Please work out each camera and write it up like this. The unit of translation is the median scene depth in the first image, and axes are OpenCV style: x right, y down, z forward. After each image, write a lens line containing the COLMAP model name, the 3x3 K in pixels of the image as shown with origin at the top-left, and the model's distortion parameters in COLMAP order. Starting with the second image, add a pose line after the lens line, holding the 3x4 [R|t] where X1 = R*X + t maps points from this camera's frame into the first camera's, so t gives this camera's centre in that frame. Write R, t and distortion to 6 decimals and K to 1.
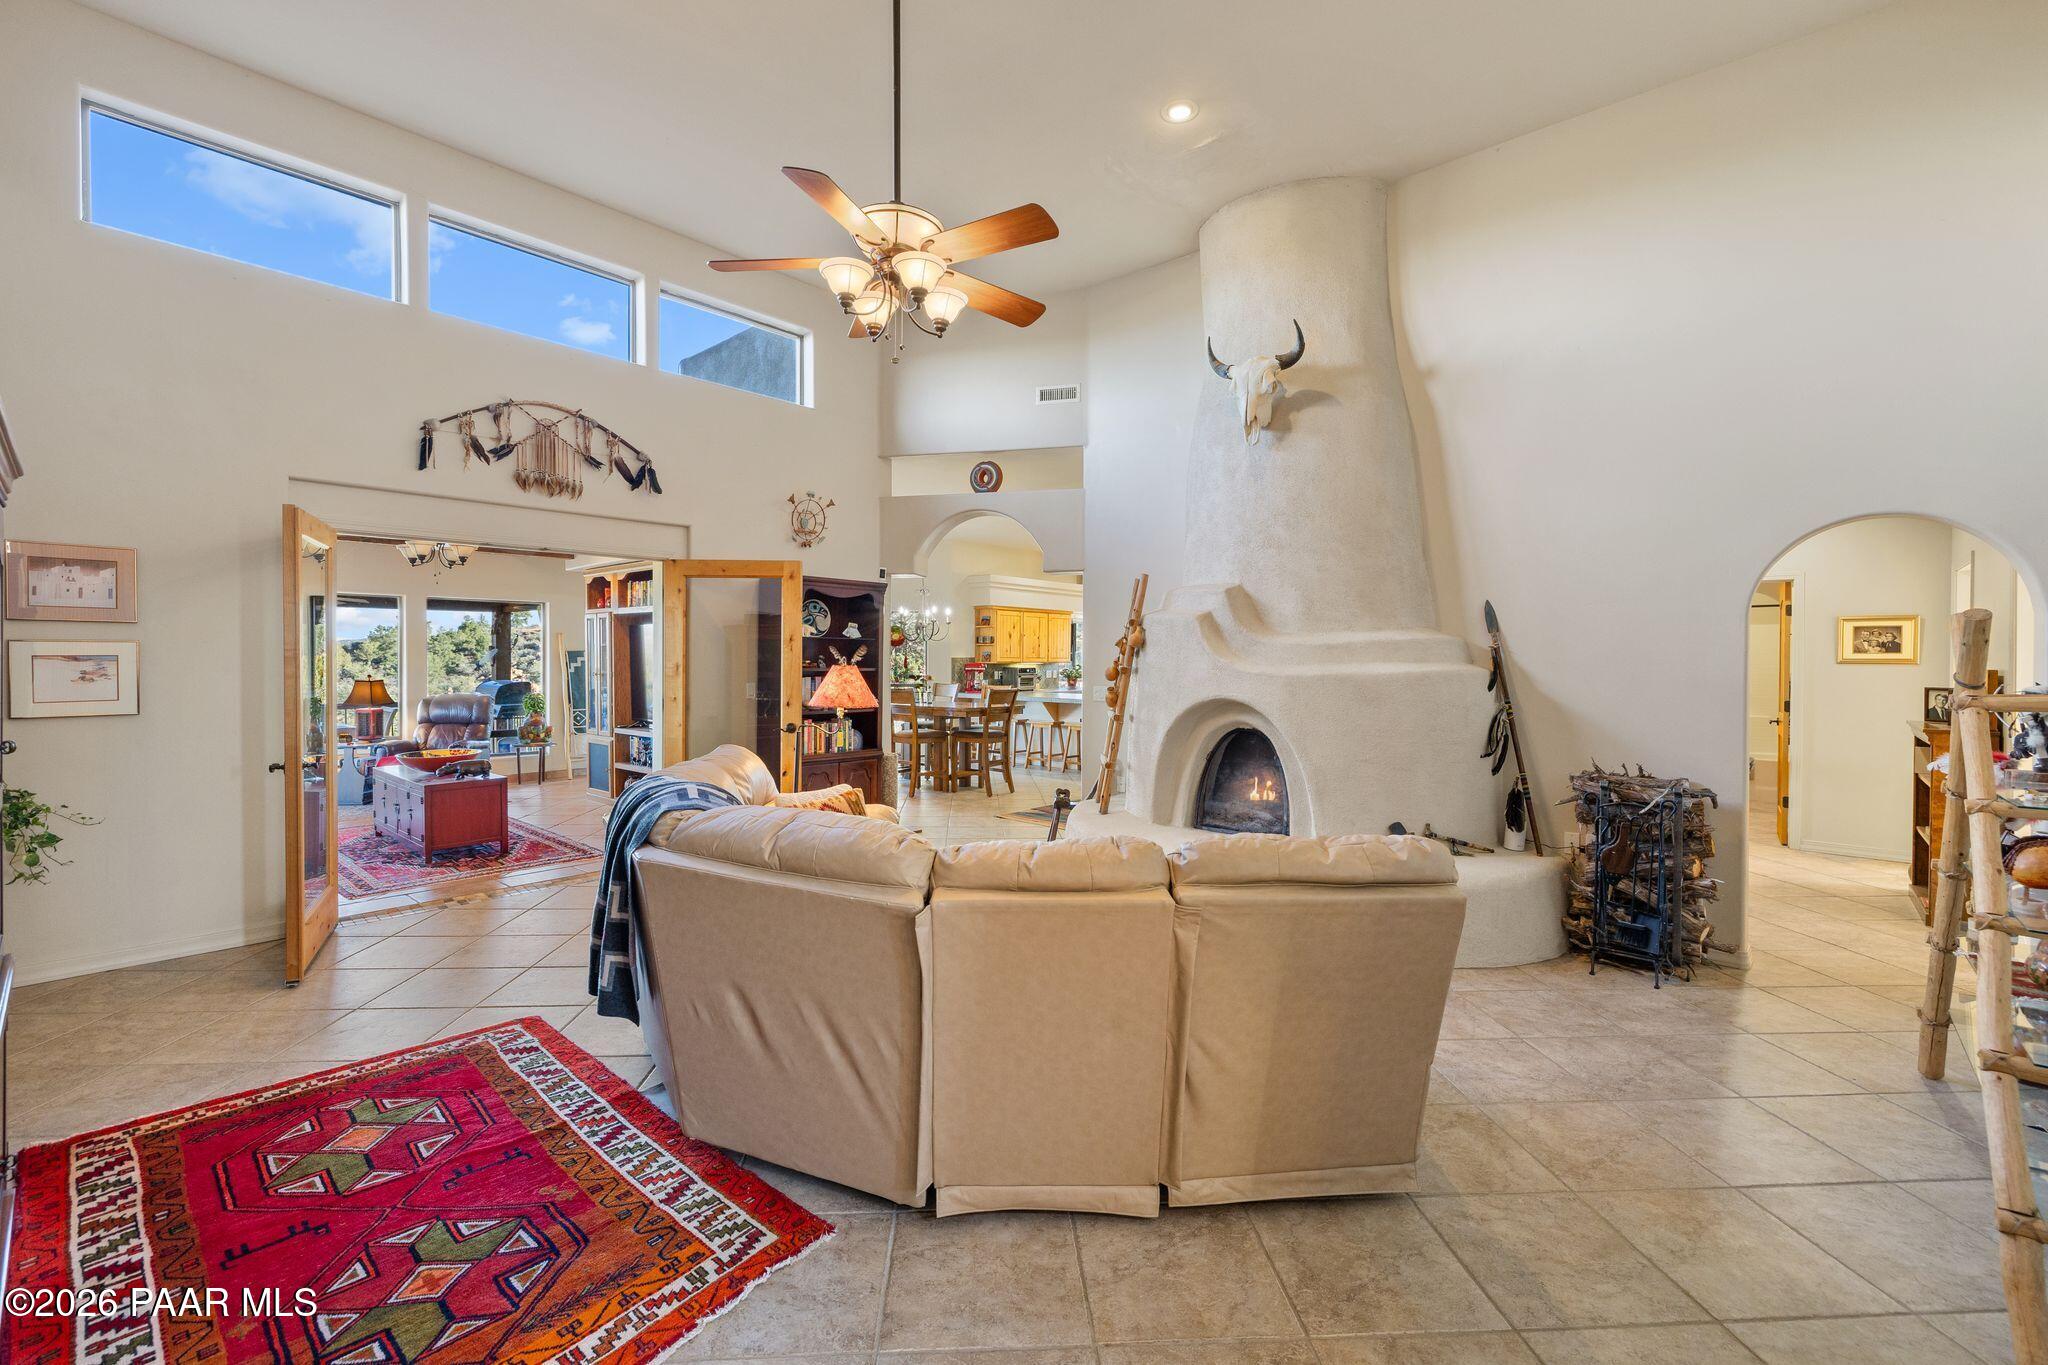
lens RADIAL K [[876.5, 0, 1015.1], [0, 876.5, 658.7], [0, 0, 1]] dist [0.000465, 0.000173]
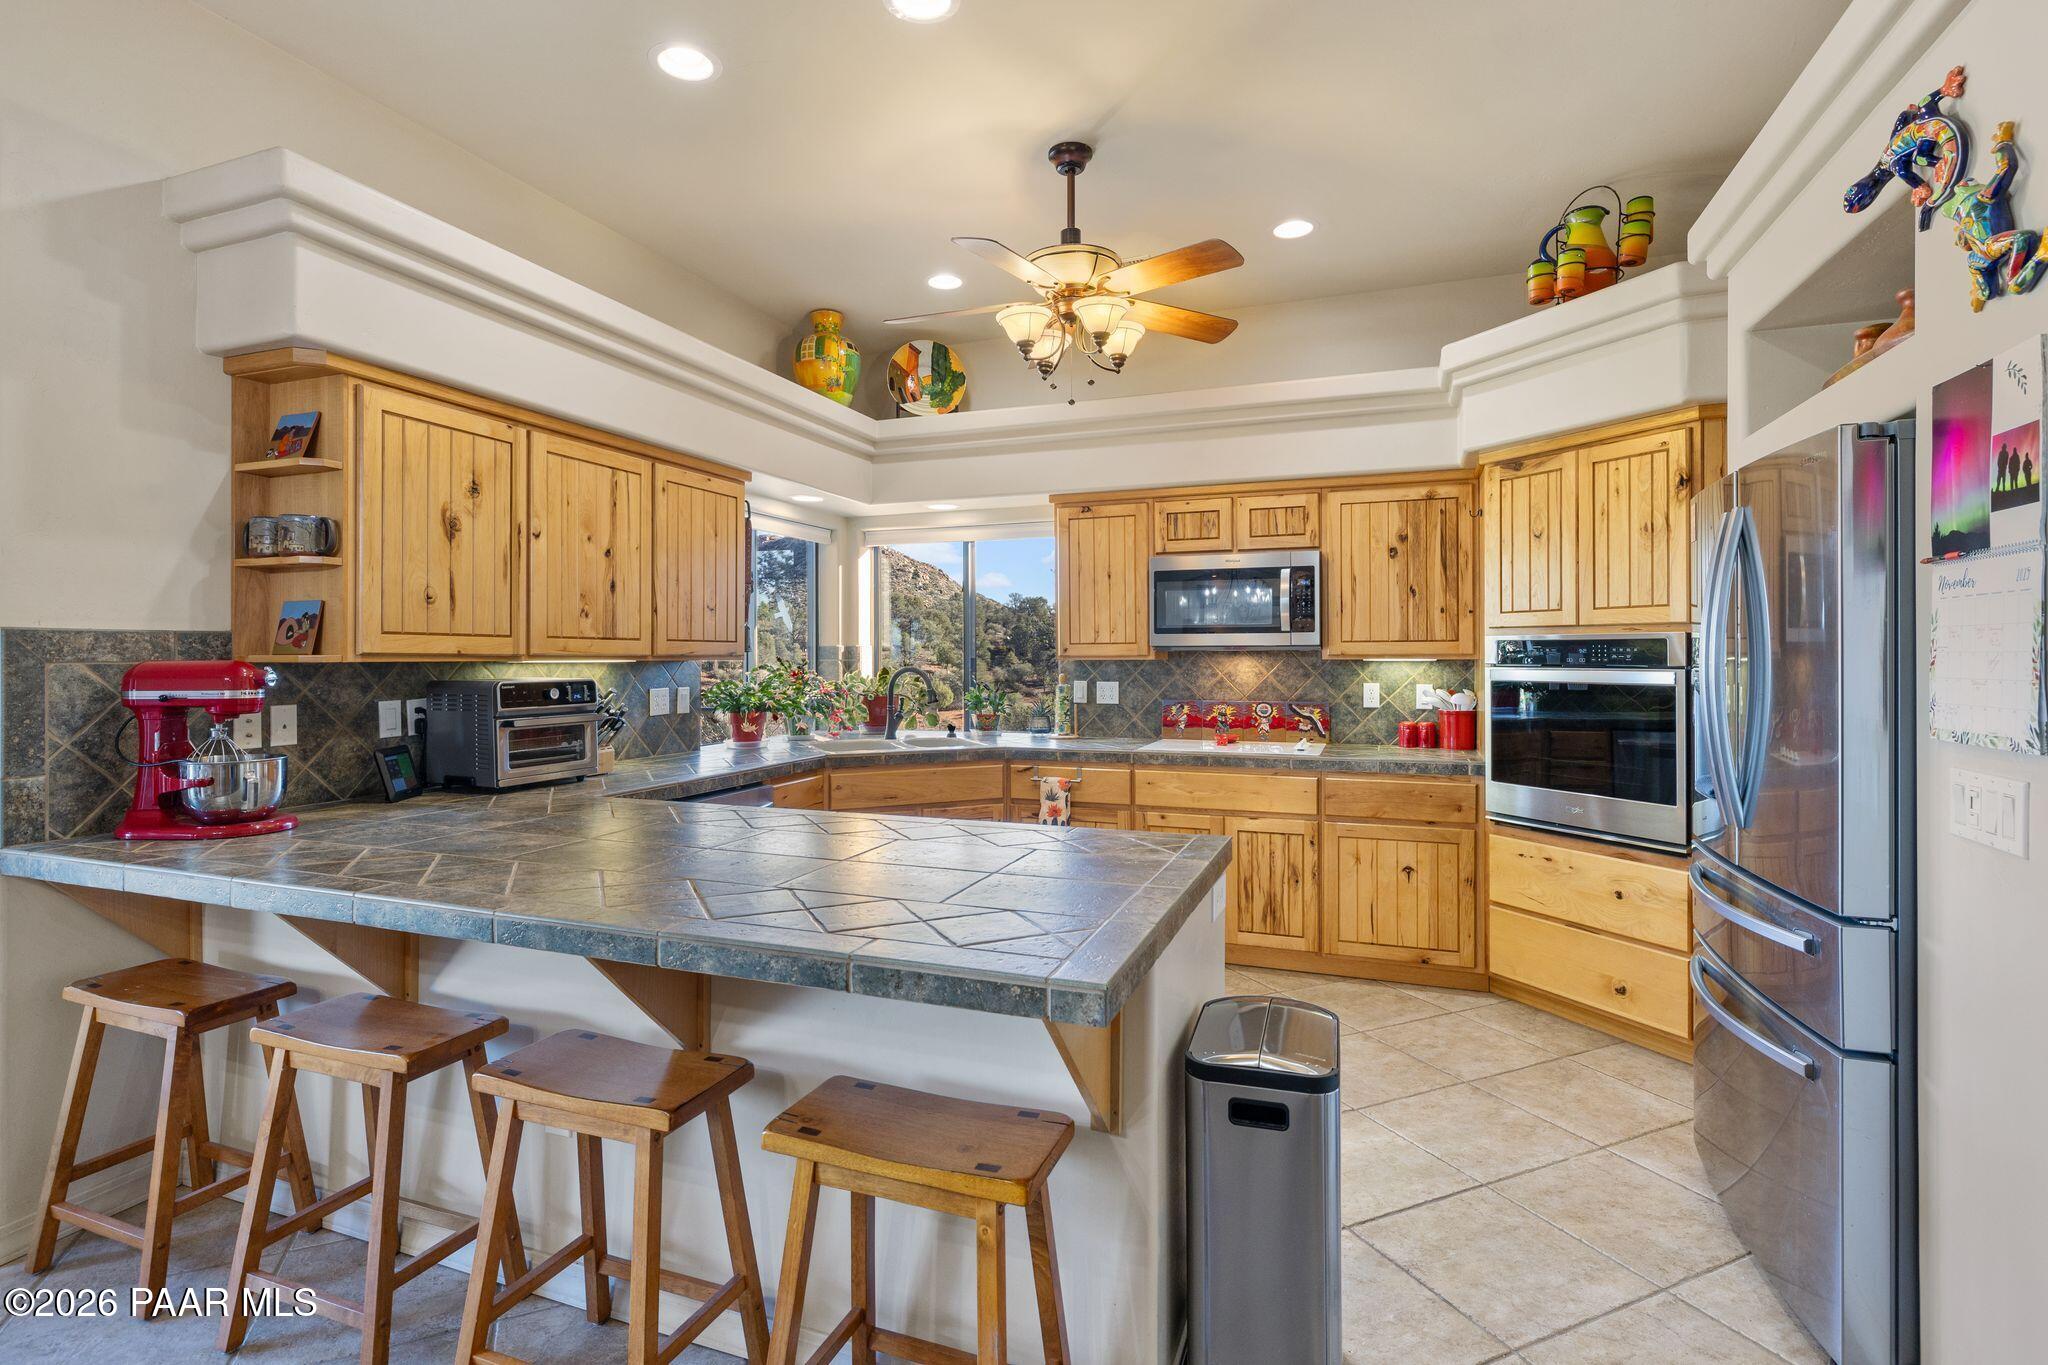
lens RADIAL K [[991.6, 0, 1016.1], [0, 991.6, 649.0], [0, 0, 1]] dist [-0.002494, 0.000869]
pose [[0.933891, 0.002653, 0.357548, 0.034880], [0.000233, 0.999968, -0.008028, 0.003960], [-0.357558, 0.007580, 0.933860, 0.741665]]
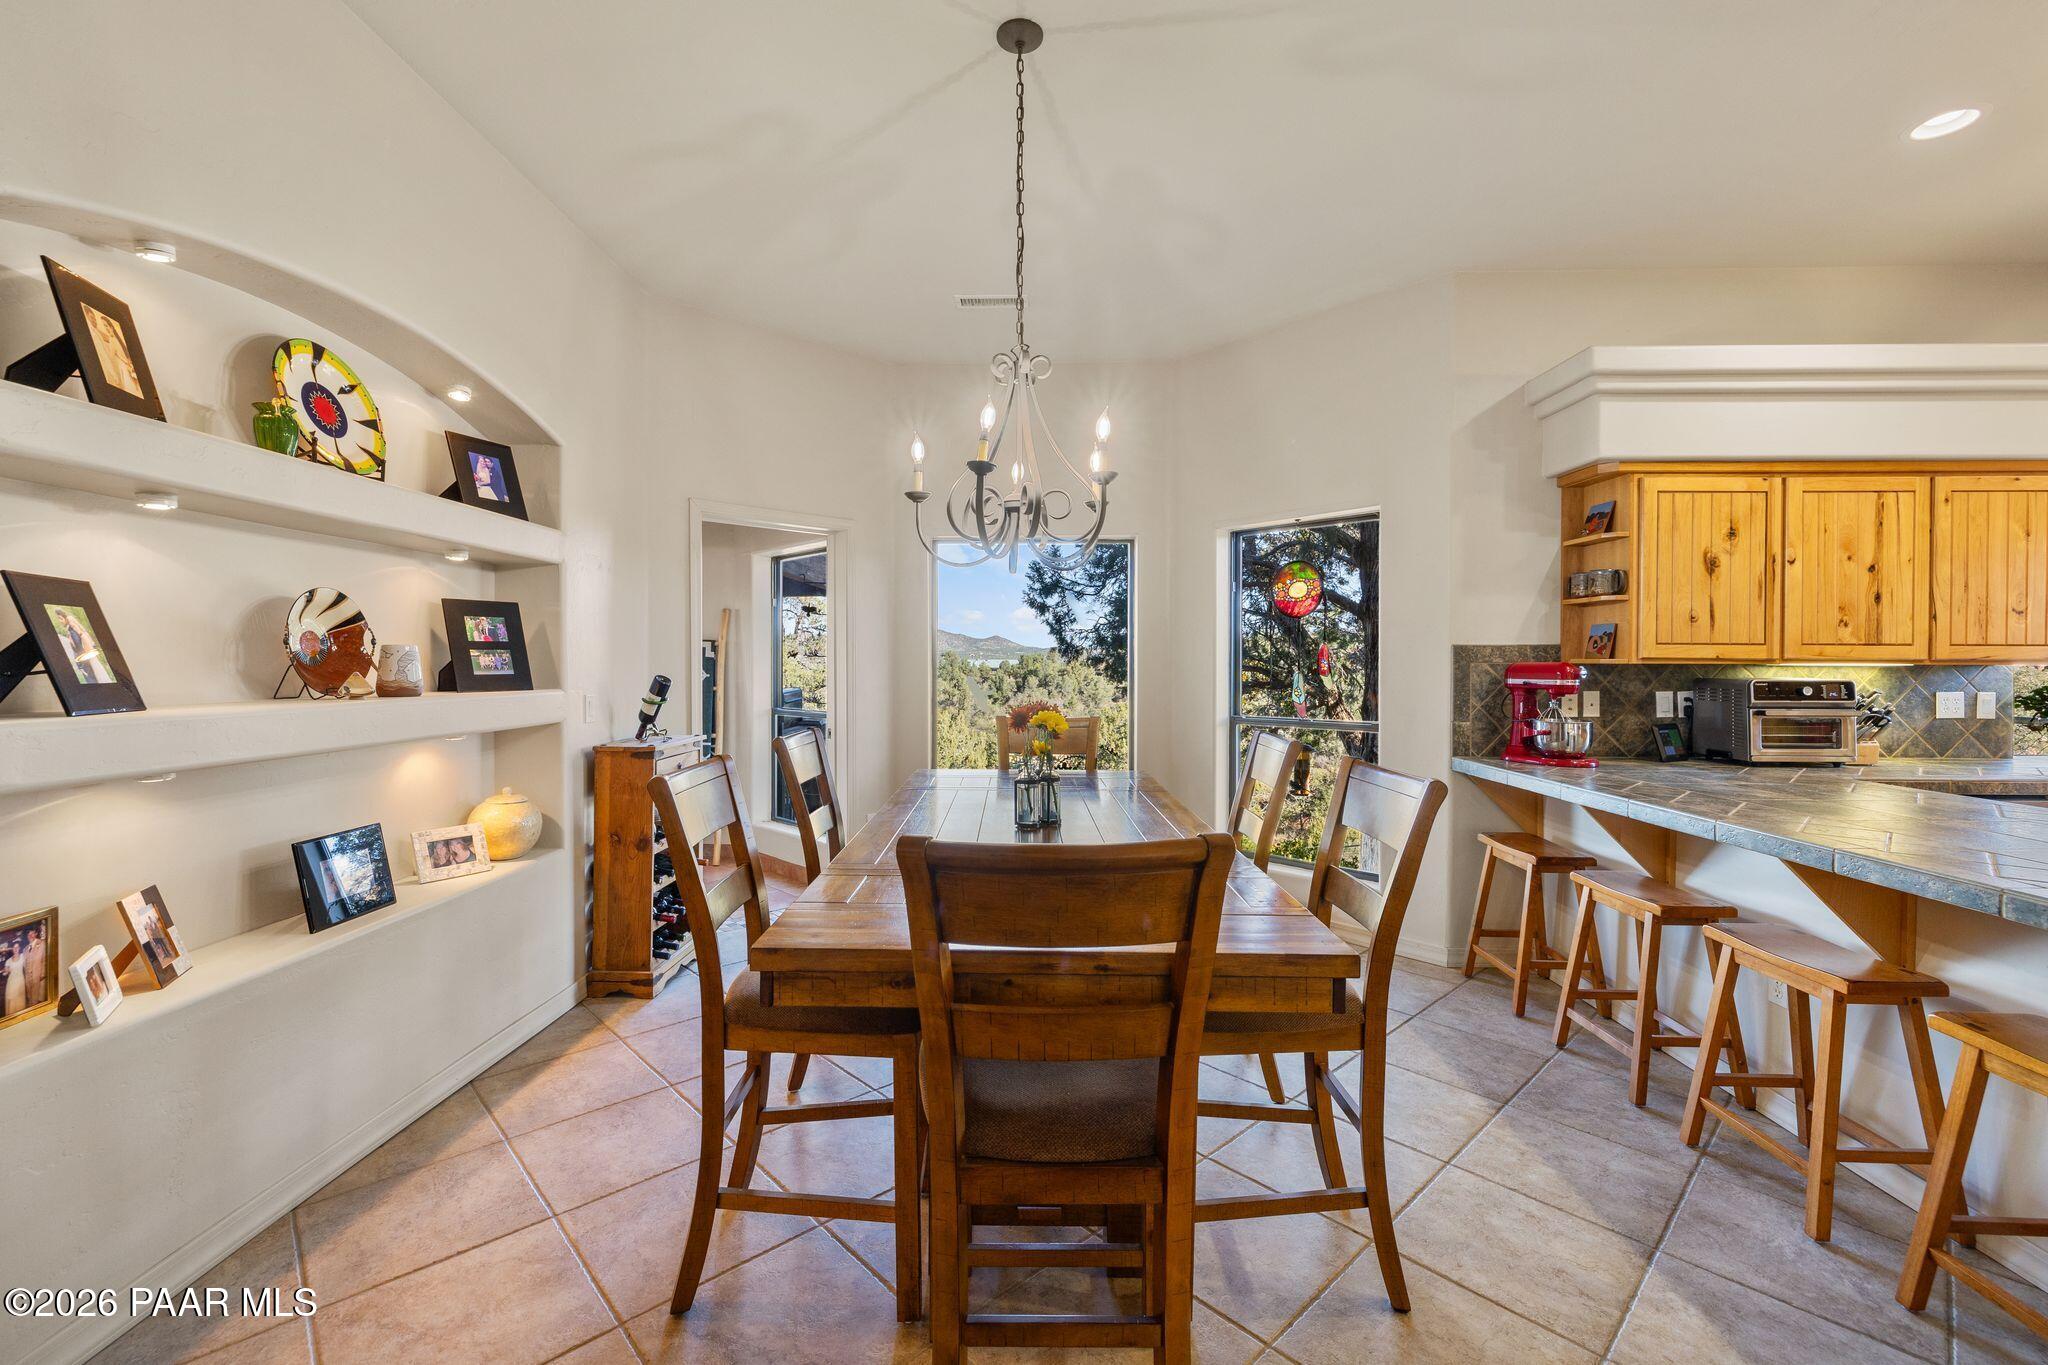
lens RADIAL K [[858.5, 0, 1022.1], [0, 858.5, 670.6], [0, 0, 1]] dist [0.001239, 0.000231]
pose [[0.652284, 0.012349, -0.757874, 0.058484], [-0.003285, 0.999904, 0.013466, 0.004182], [0.757968, -0.006295, 0.652261, 0.661873]]
